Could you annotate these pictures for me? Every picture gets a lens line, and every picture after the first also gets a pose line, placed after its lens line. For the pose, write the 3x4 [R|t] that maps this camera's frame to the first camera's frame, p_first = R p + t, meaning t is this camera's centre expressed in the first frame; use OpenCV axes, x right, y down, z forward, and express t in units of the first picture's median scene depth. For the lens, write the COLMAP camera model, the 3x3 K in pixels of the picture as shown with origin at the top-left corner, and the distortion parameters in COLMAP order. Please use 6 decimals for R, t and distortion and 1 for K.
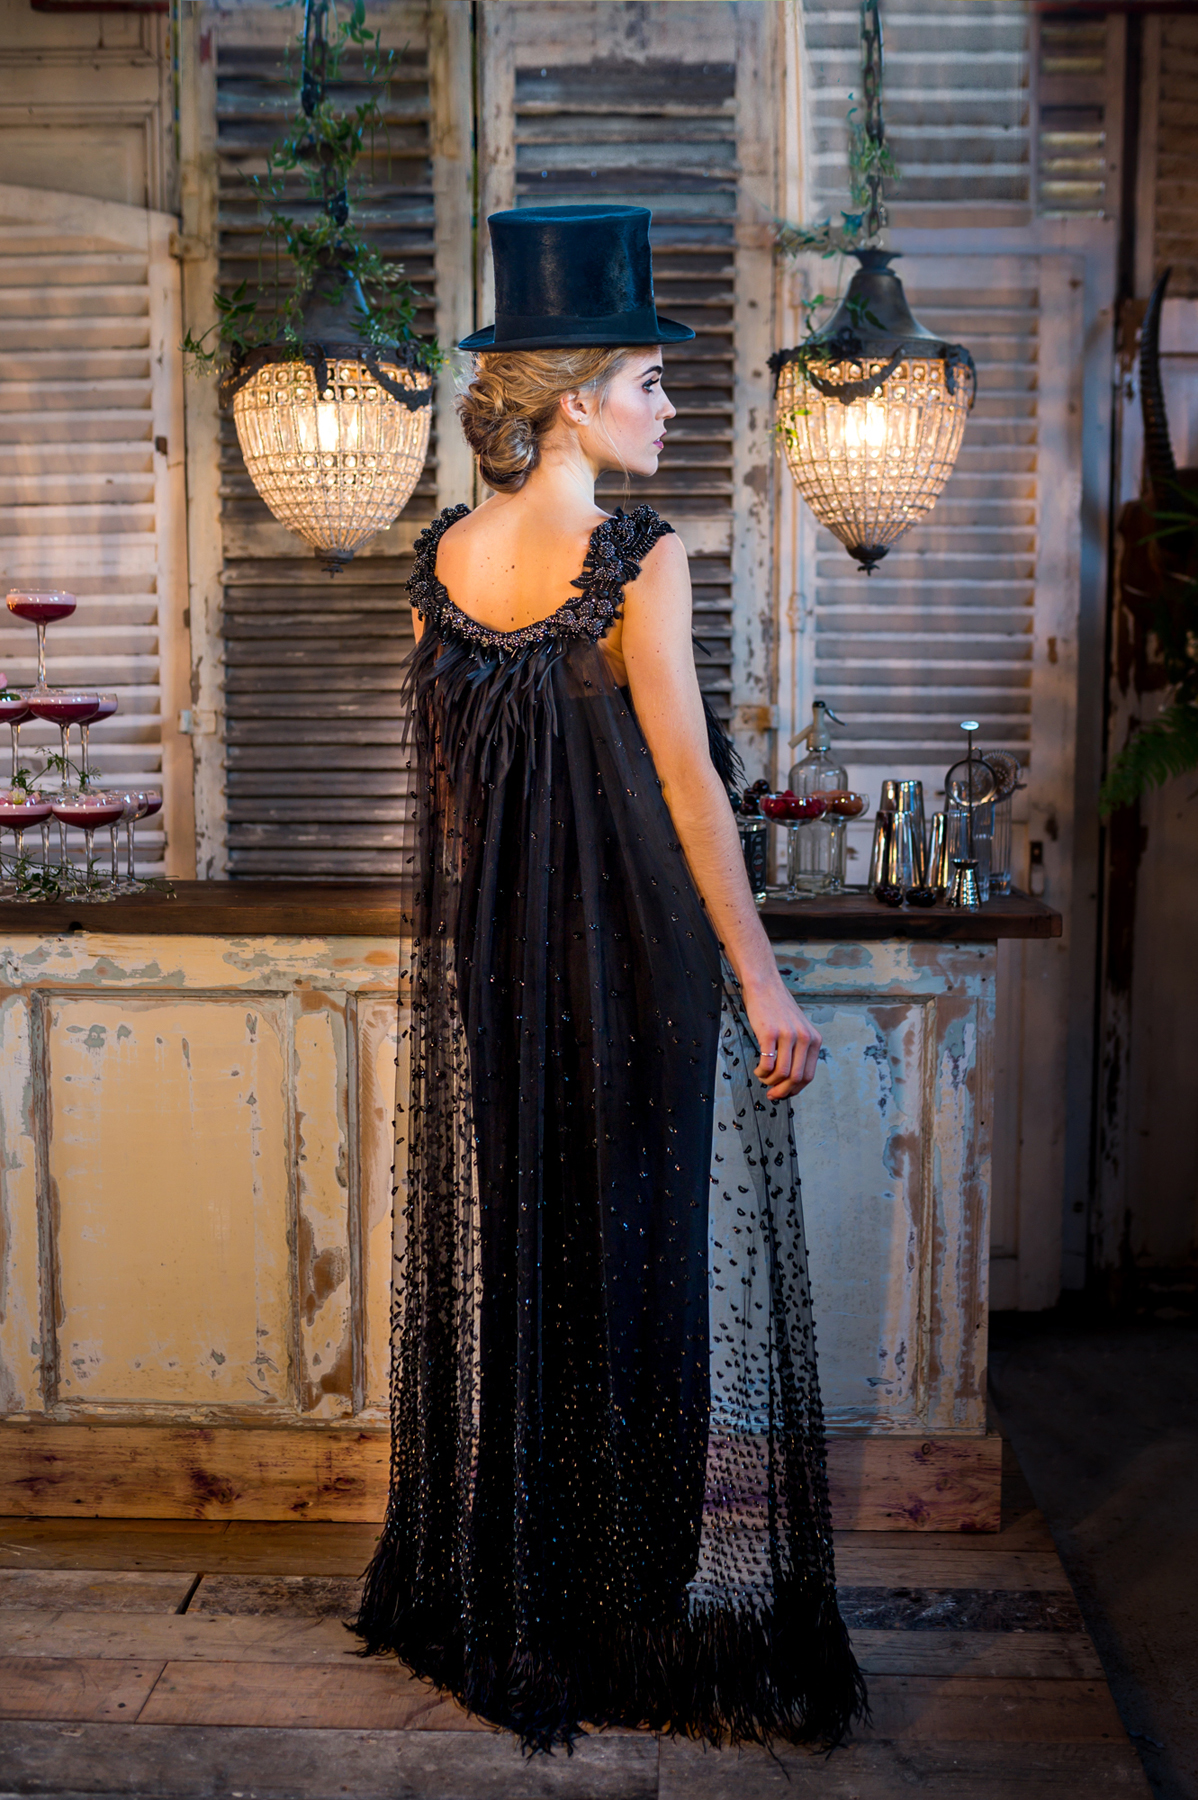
lens RADIAL K [[1945.3, 0, 621.0], [0, 1945.3, 902.9], [0, 0, 1]] dist [-0.060098, 0.080519]
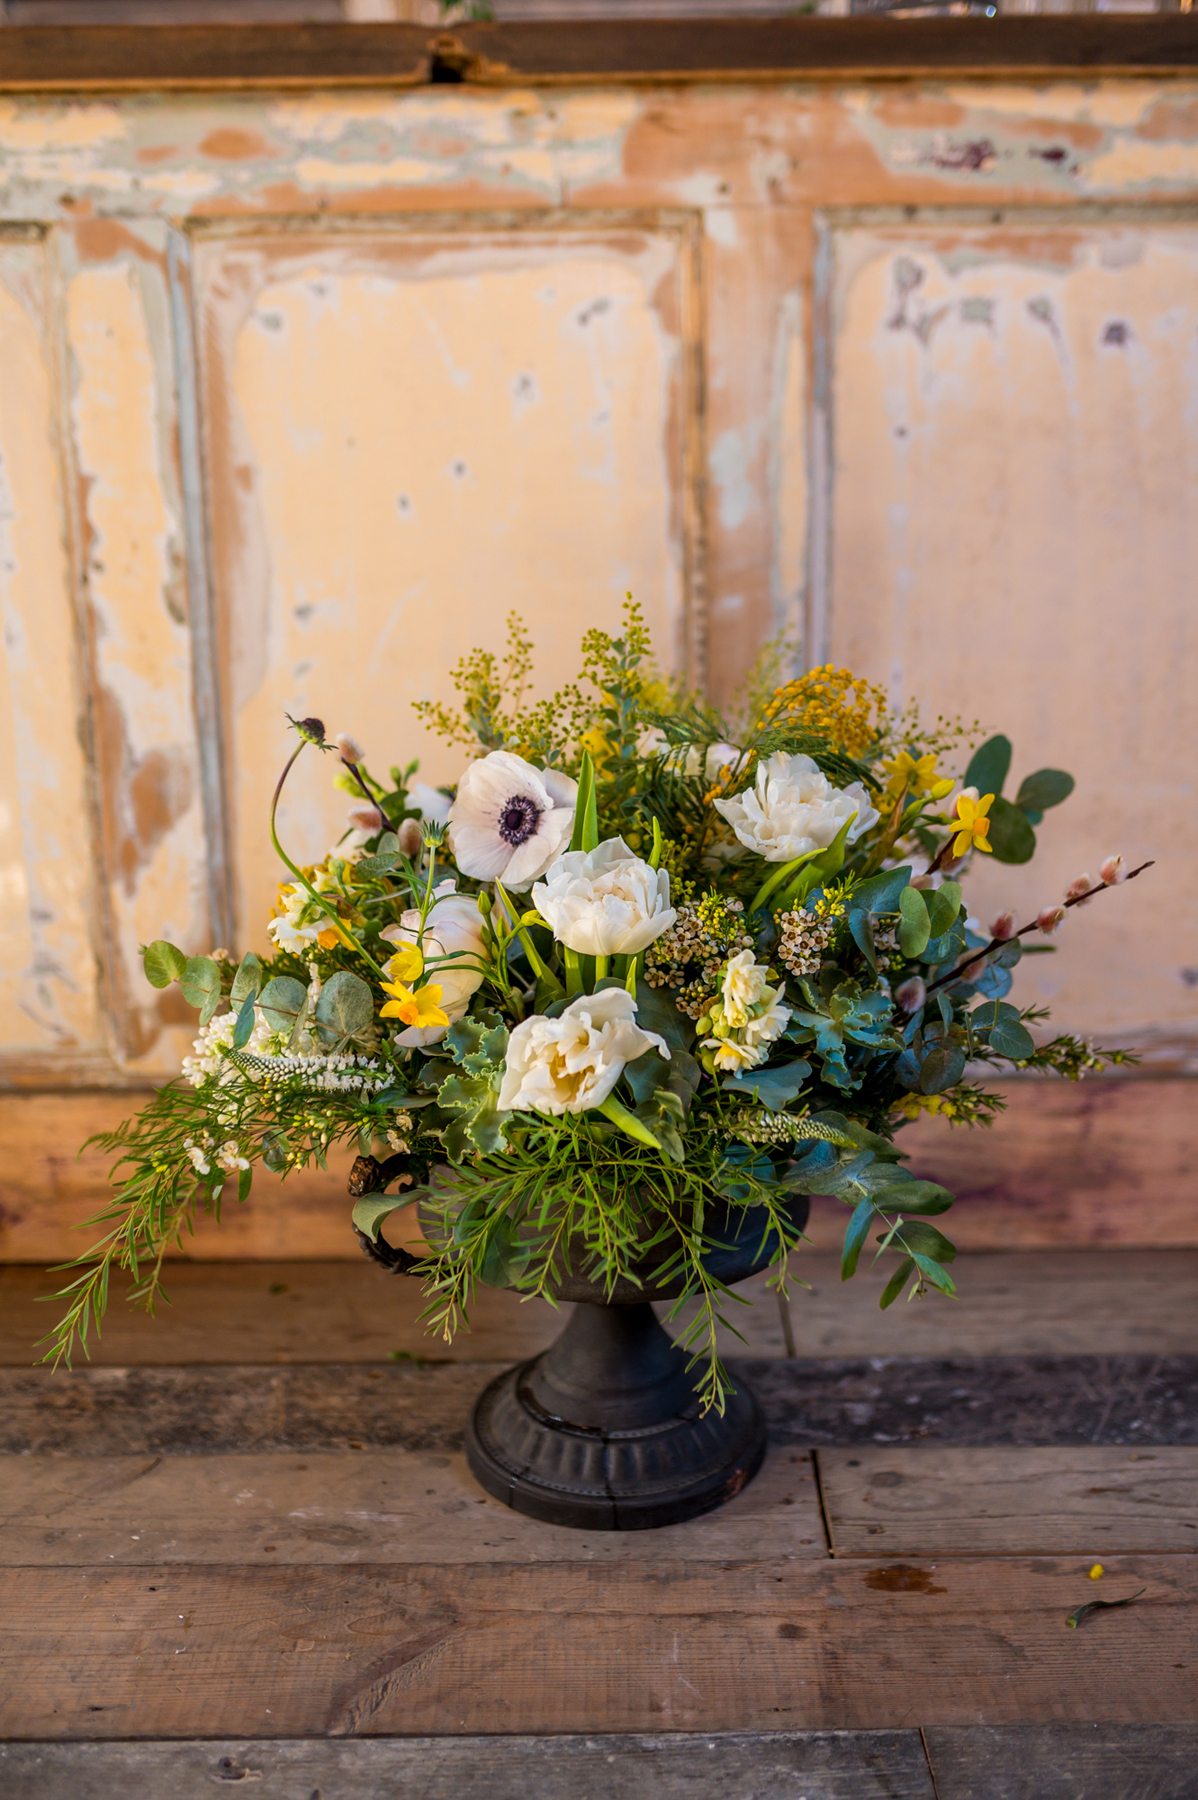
lens RADIAL K [[1852.3, 0, 599.0], [0, 1852.3, 900.0], [0, 0, 1]] dist [-0.046836, 0.002919]
pose [[0.999339, -0.024679, 0.026683, -0.046555], [0.020879, 0.990717, 0.134329, 0.152425], [-0.029751, -0.133684, 0.990577, 0.495808]]
